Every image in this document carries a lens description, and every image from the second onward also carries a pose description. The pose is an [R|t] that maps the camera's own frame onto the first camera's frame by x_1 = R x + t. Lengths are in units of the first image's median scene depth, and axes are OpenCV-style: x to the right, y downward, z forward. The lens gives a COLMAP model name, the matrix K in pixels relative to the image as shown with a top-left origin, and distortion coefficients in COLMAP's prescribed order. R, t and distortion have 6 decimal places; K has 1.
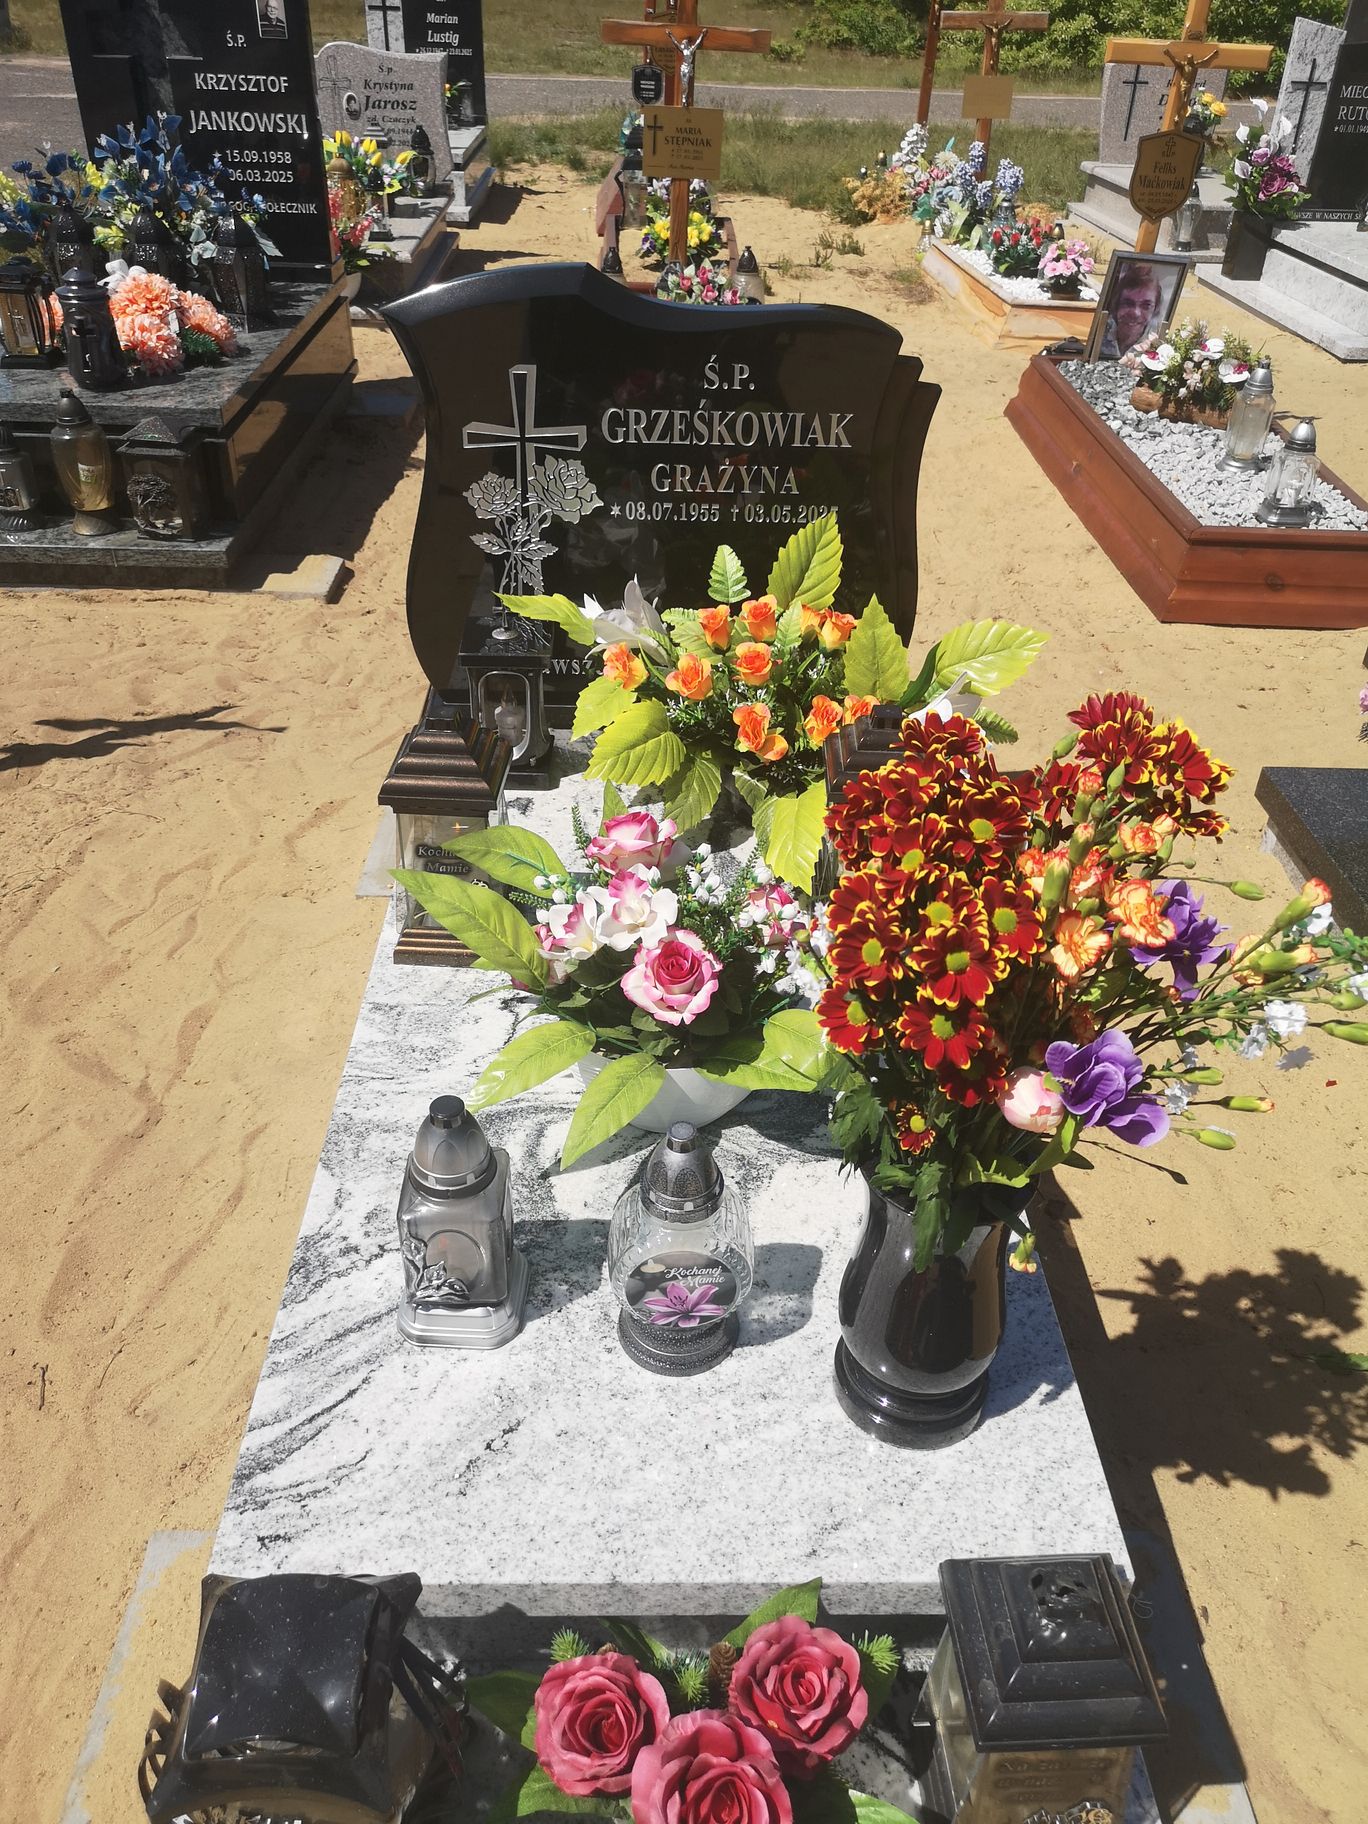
lens RADIAL K [[1408.5, 0, 687.4], [0, 1408.5, 908.5], [0, 0, 1]] dist [0.044591, -0.044455]
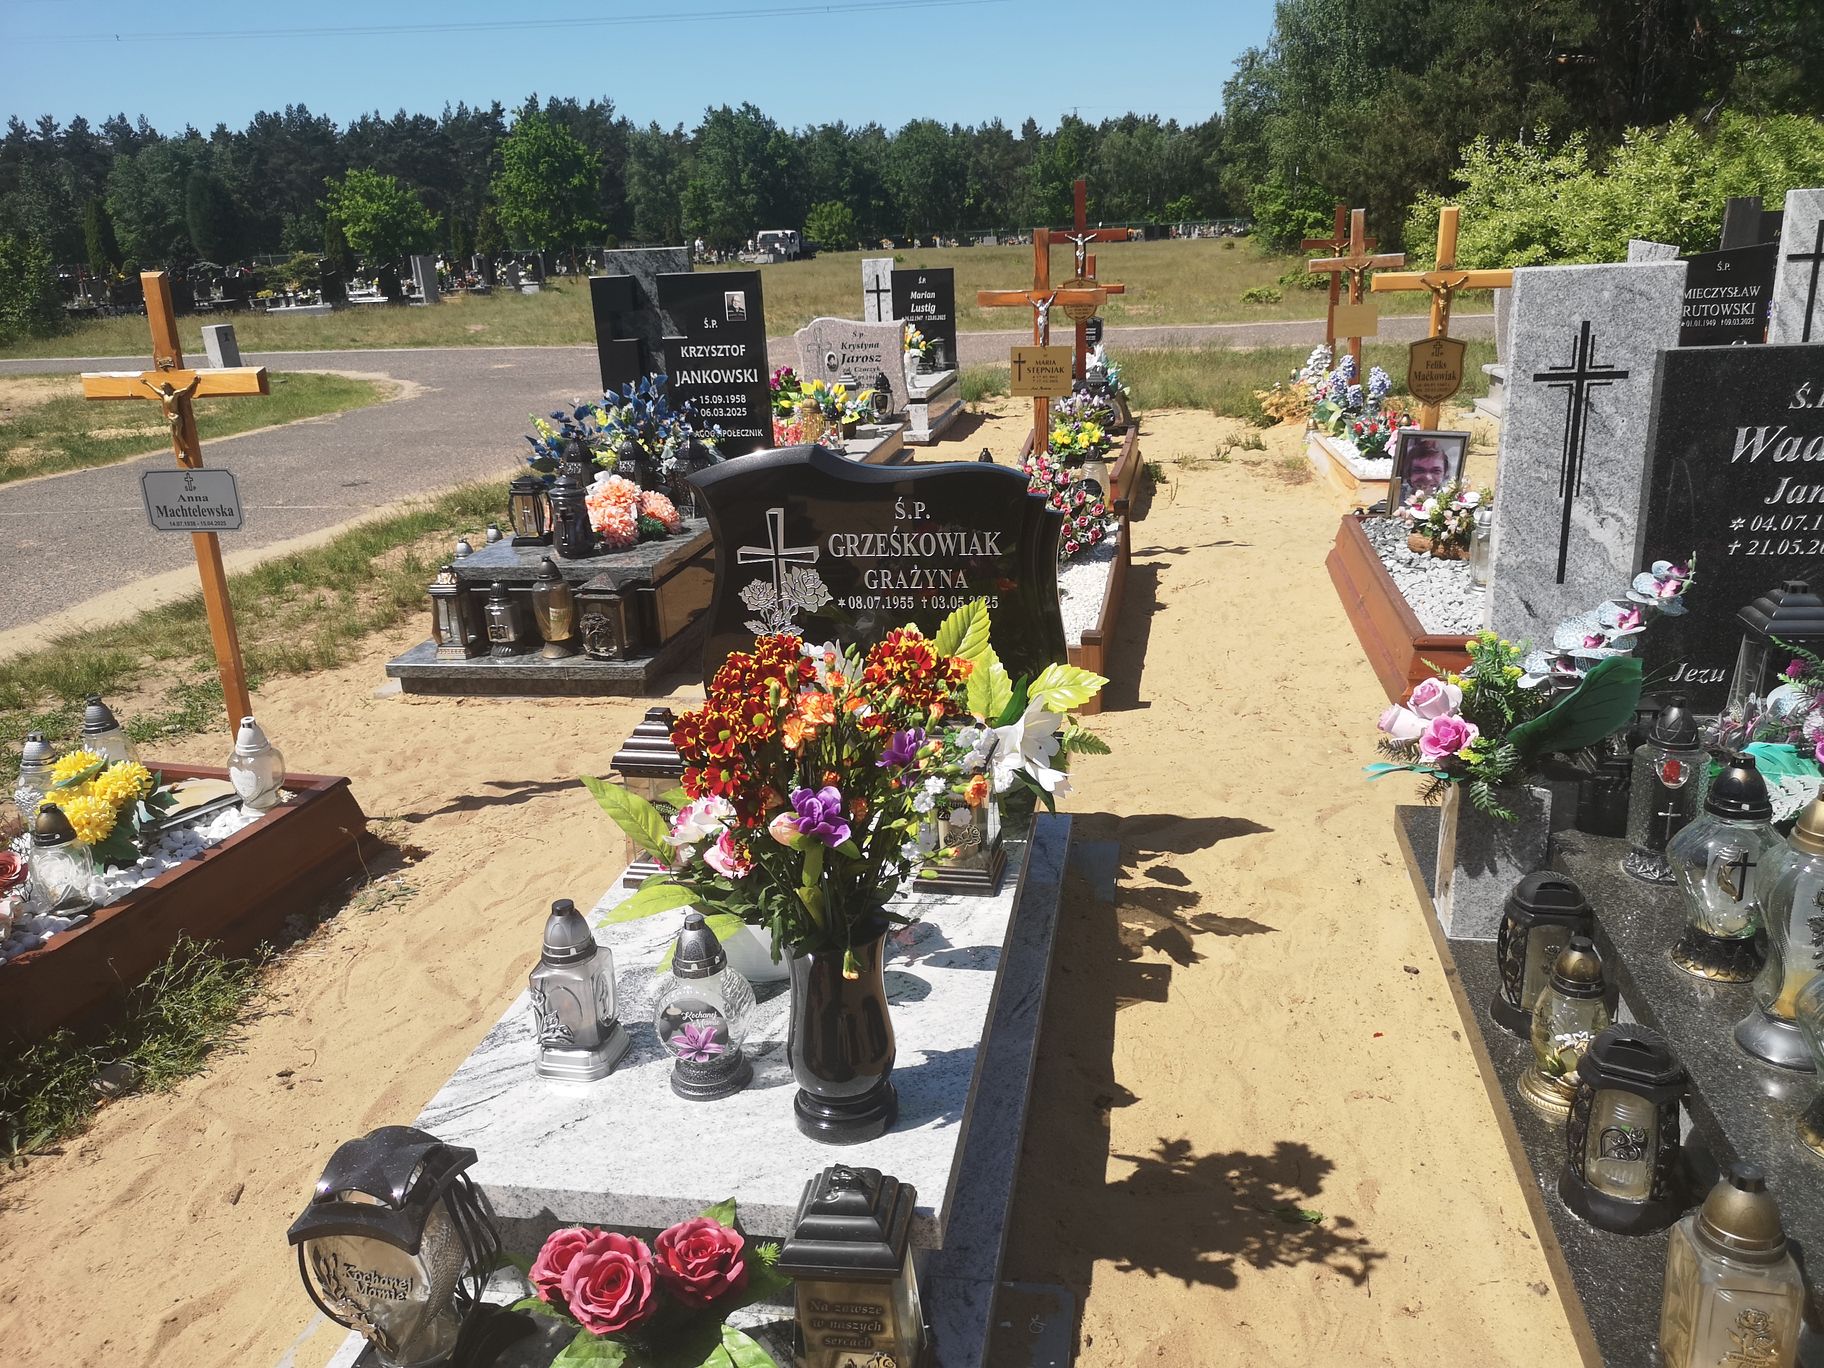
lens RADIAL K [[1403.0, 0, 918.9], [0, 1403.0, 680.3], [0, 0, 1]] dist [0.061233, -0.065645]
pose [[0.978241, -0.013523, -0.207031, 0.191697], [-0.045325, 0.959840, -0.276861, 0.108964], [0.202461, 0.280221, 0.938342, -0.171959]]
